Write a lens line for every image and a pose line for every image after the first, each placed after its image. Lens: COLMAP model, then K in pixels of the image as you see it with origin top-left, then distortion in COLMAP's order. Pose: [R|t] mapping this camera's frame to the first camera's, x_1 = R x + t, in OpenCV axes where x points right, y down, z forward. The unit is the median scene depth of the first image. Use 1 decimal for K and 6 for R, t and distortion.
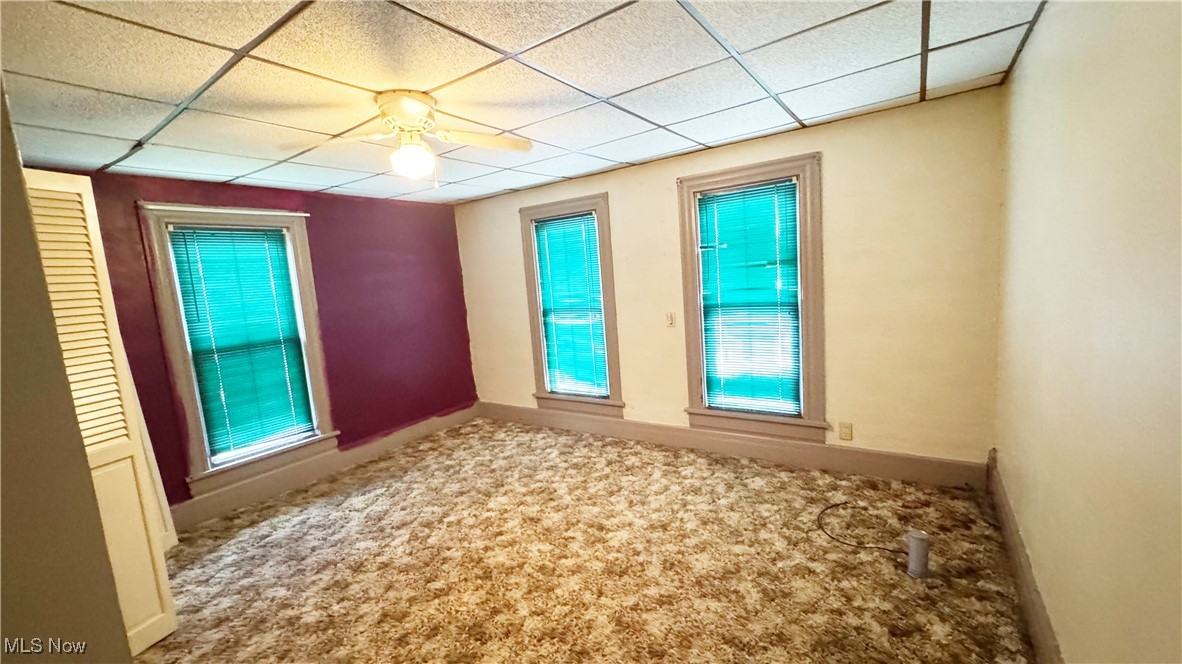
lens RADIAL K [[471.5, 0, 589.4], [0, 471.5, 335.1], [0, 0, 1]] dist [0.000720, 0.000129]
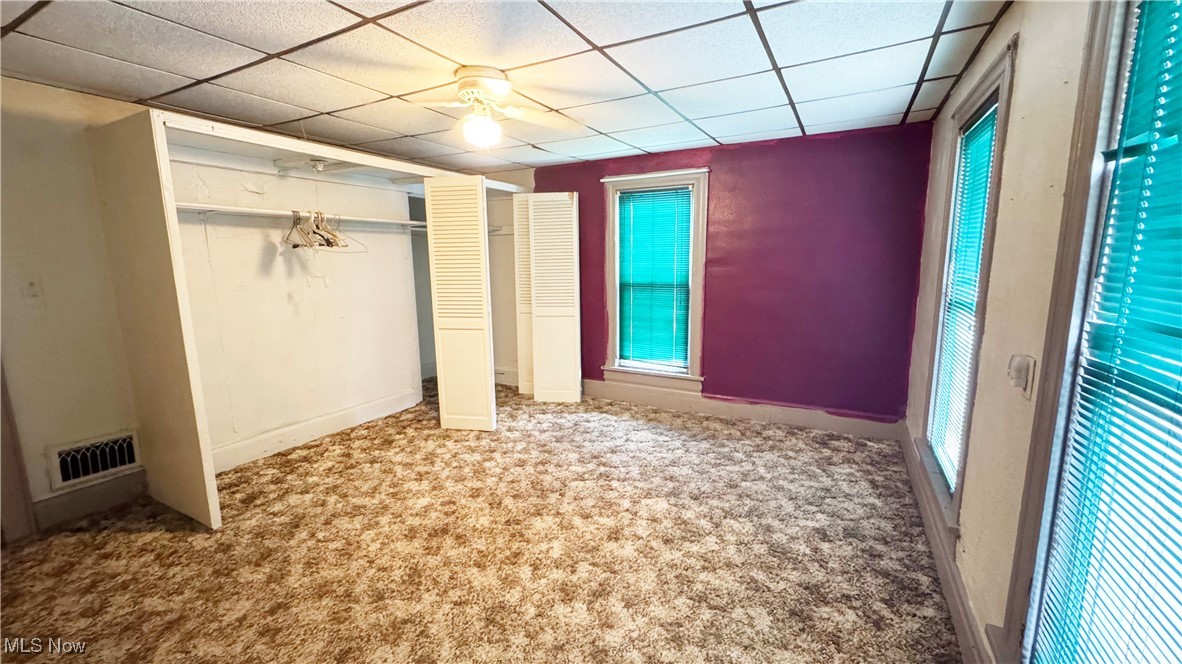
lens RADIAL K [[471.5, 0, 589.0], [0, 471.5, 329.5], [0, 0, 1]] dist [0.000720, 0.000129]
pose [[0.109034, 0.225720, -0.968071, 0.491106], [-0.123445, 0.969414, 0.212129, -0.105511], [0.986343, 0.096374, 0.133563, 0.664087]]
